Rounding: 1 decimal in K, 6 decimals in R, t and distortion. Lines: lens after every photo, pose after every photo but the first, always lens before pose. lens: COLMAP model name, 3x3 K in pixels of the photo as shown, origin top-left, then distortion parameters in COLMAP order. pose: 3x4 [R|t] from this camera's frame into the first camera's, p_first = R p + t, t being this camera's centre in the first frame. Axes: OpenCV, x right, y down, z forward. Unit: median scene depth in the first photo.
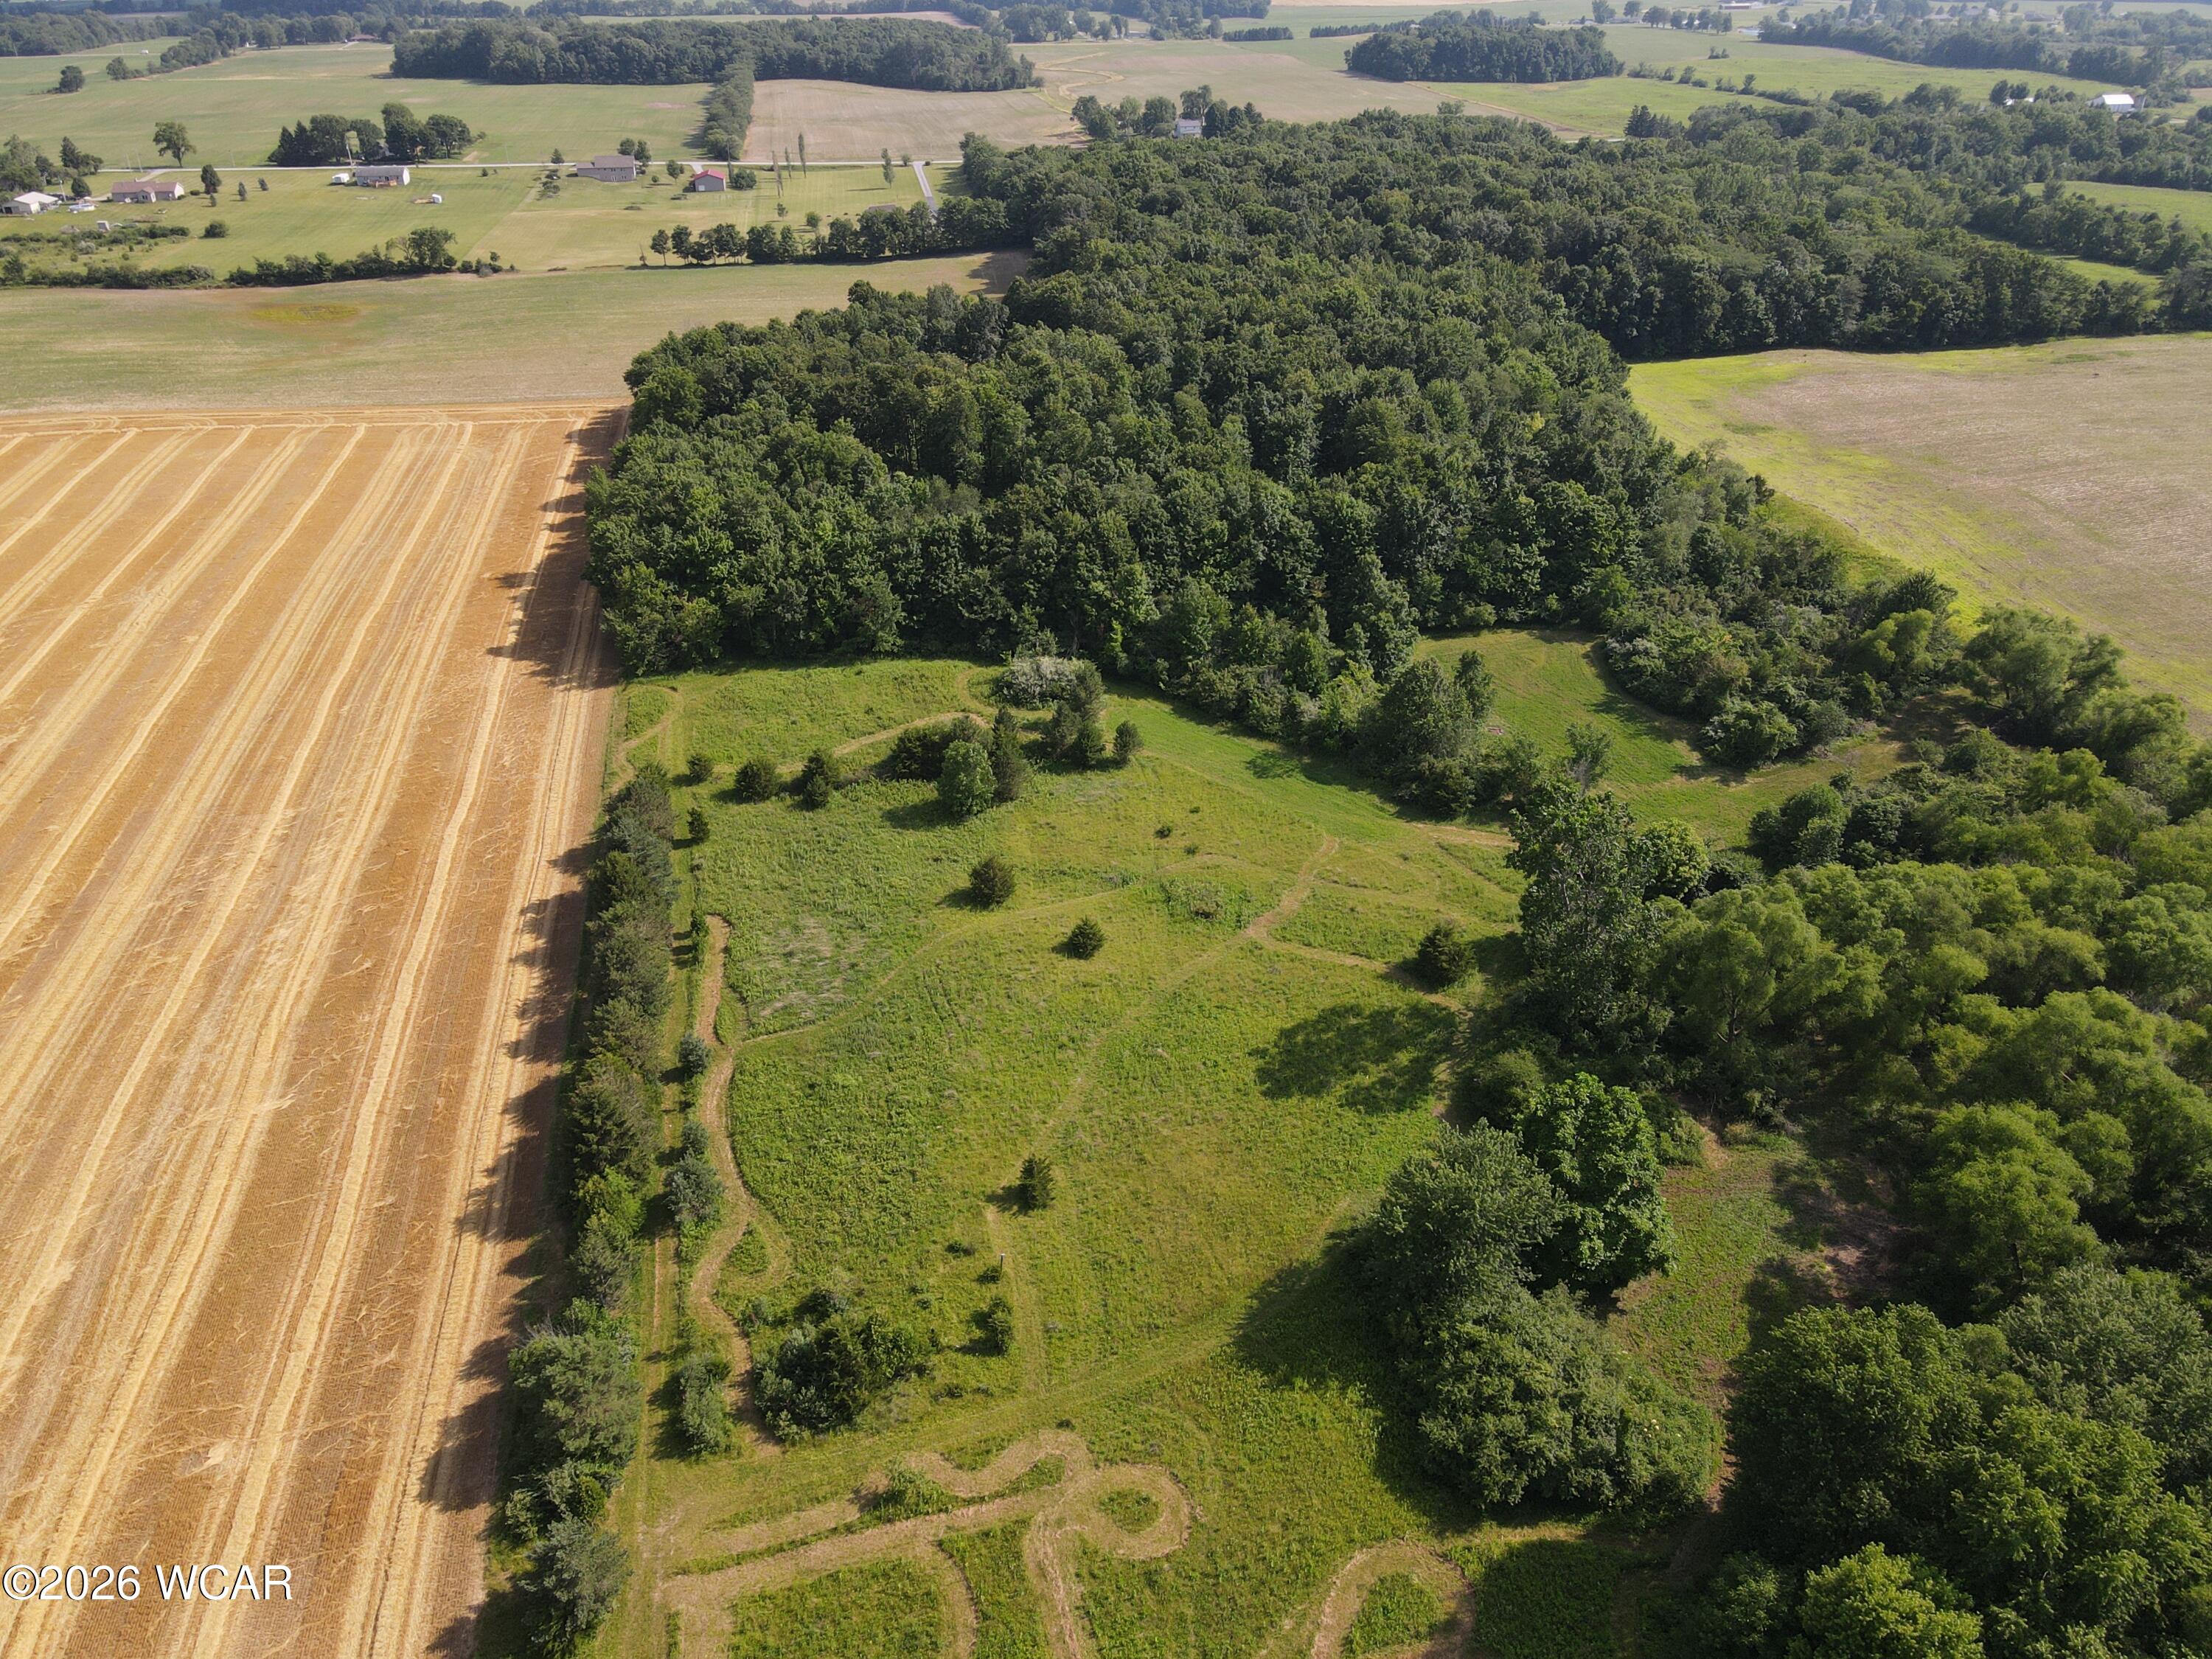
lens RADIAL K [[1622.3, 0, 1087.1], [0, 1622.3, 833.2], [0, 0, 1]] dist [-0.047405, 0.103012]
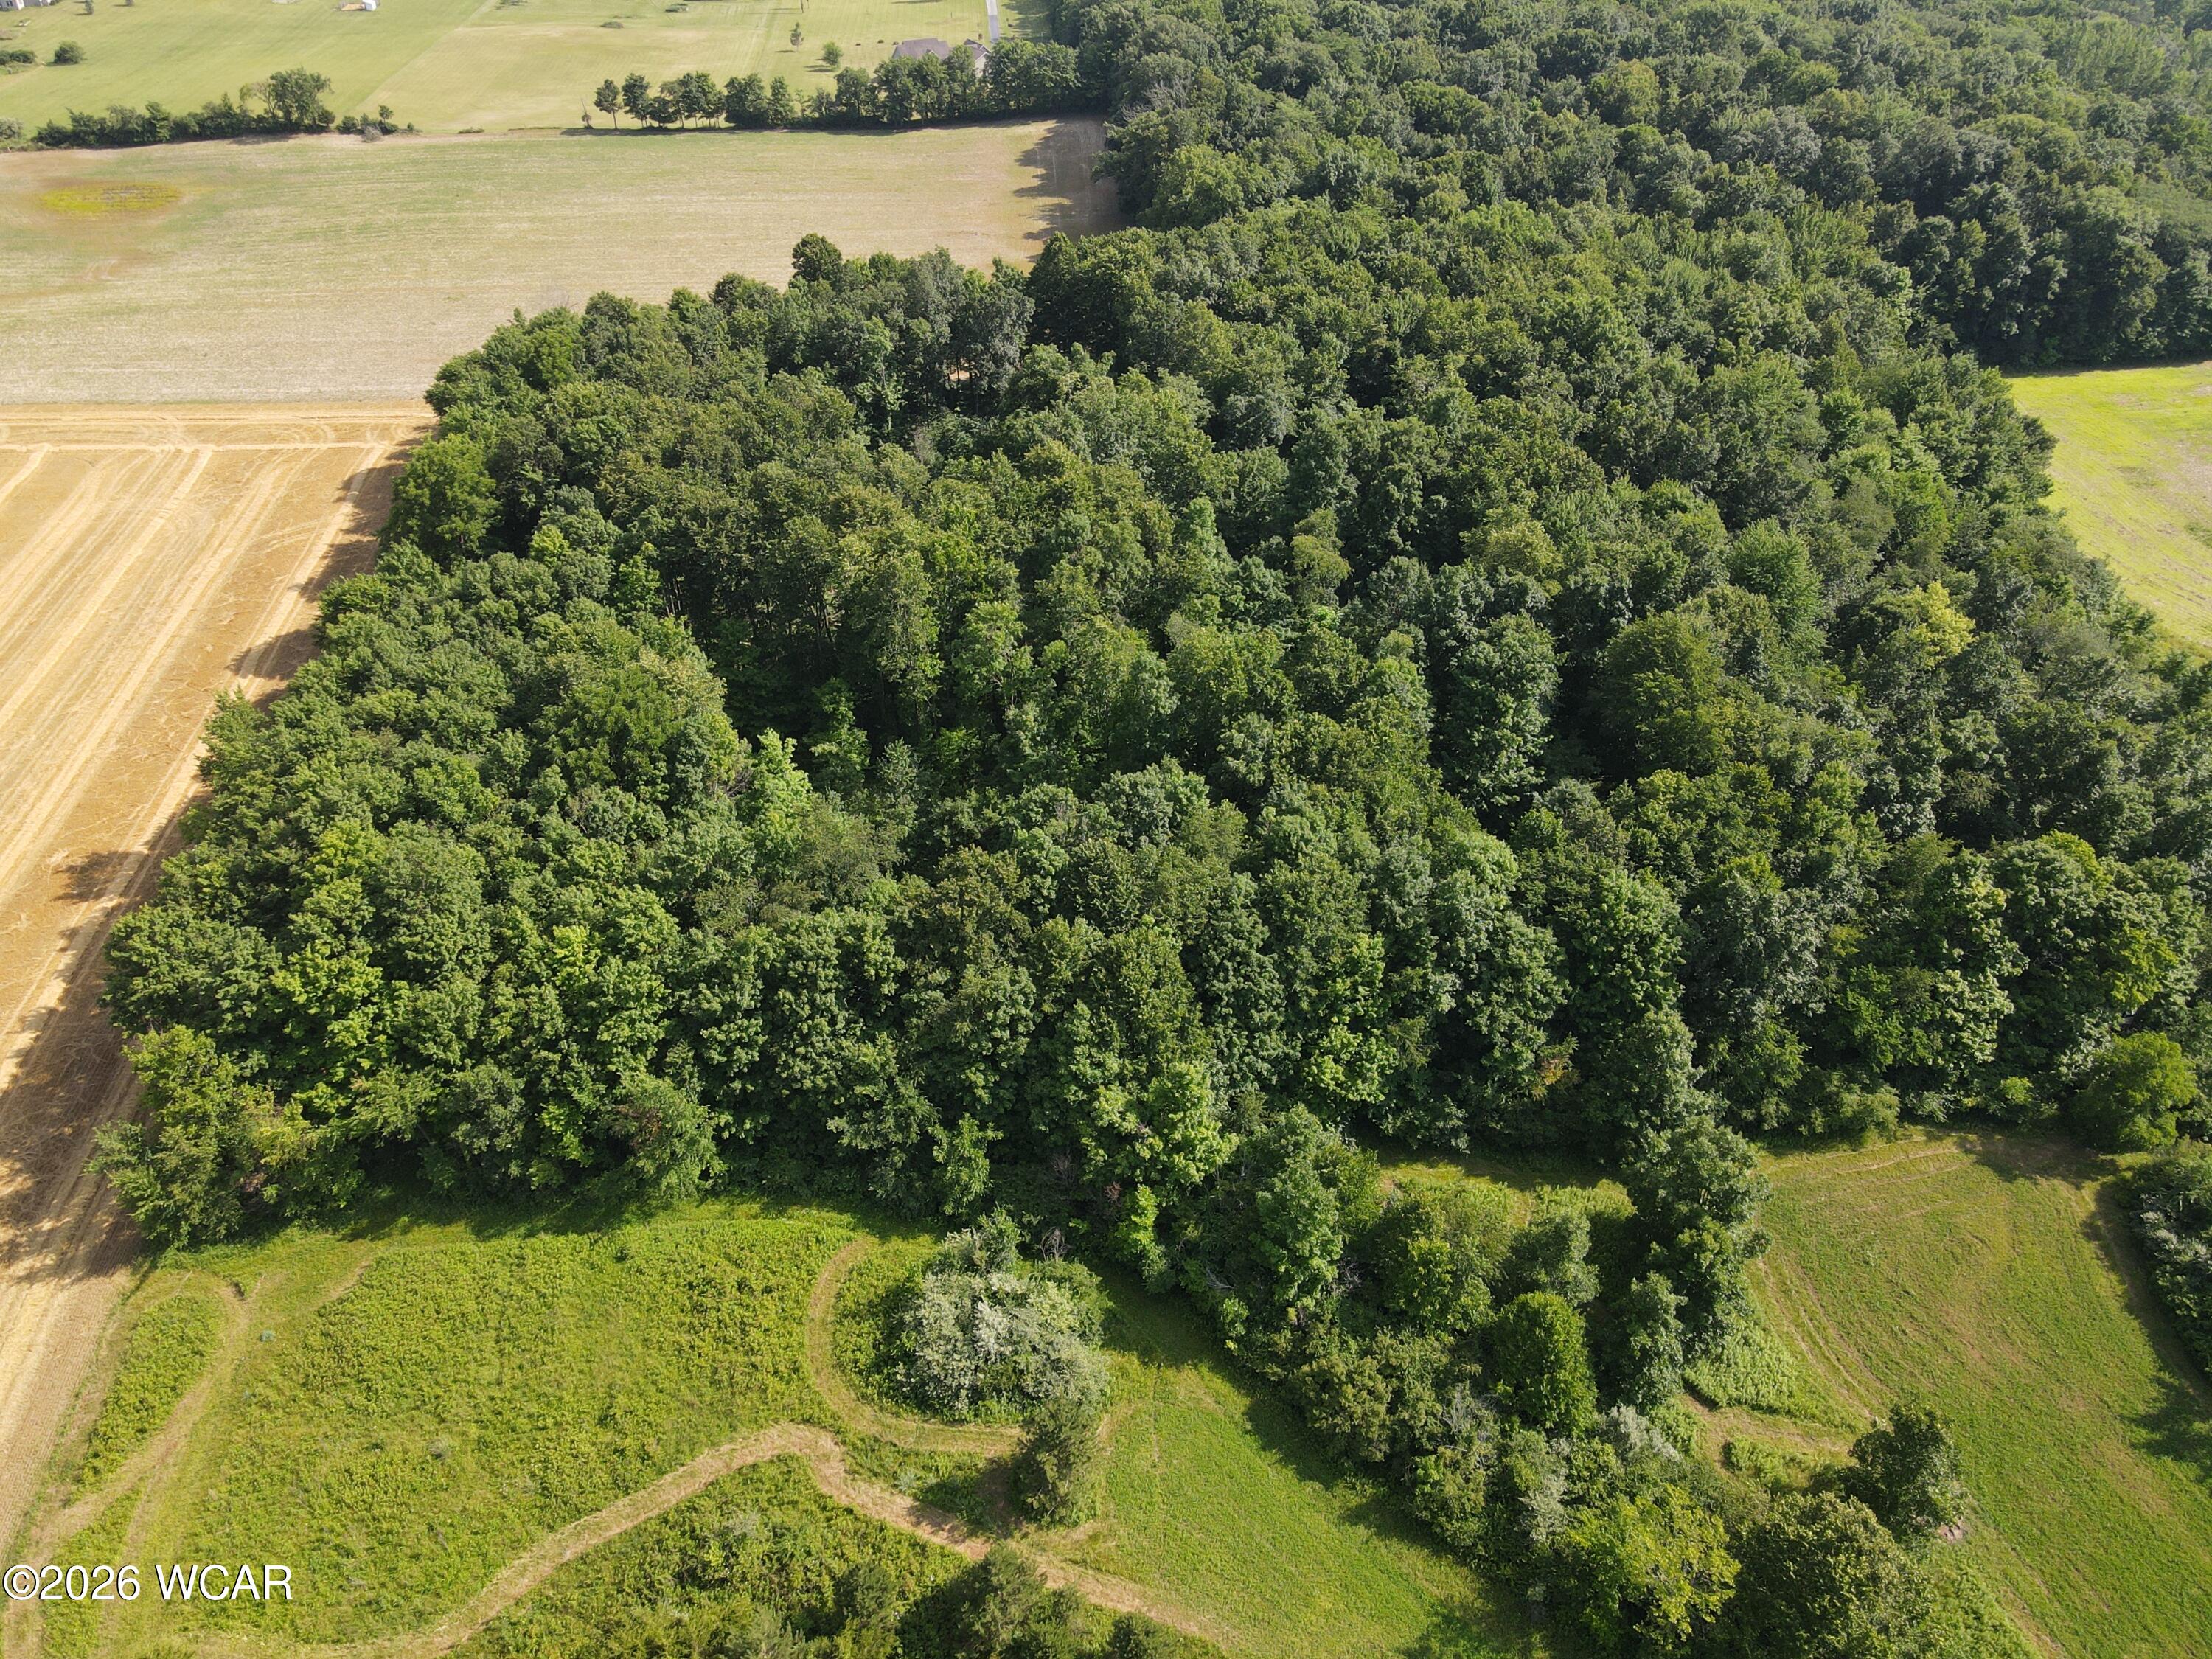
lens RADIAL K [[1601.5, 0, 1106.0], [0, 1601.5, 829.5], [0, 0, 1]] dist [0.018991, -0.015516]
pose [[0.998032, 0.045391, -0.043266, 0.017985], [-0.039771, 0.991623, 0.122894, -0.237617], [0.048482, -0.120932, 0.991476, 0.429522]]
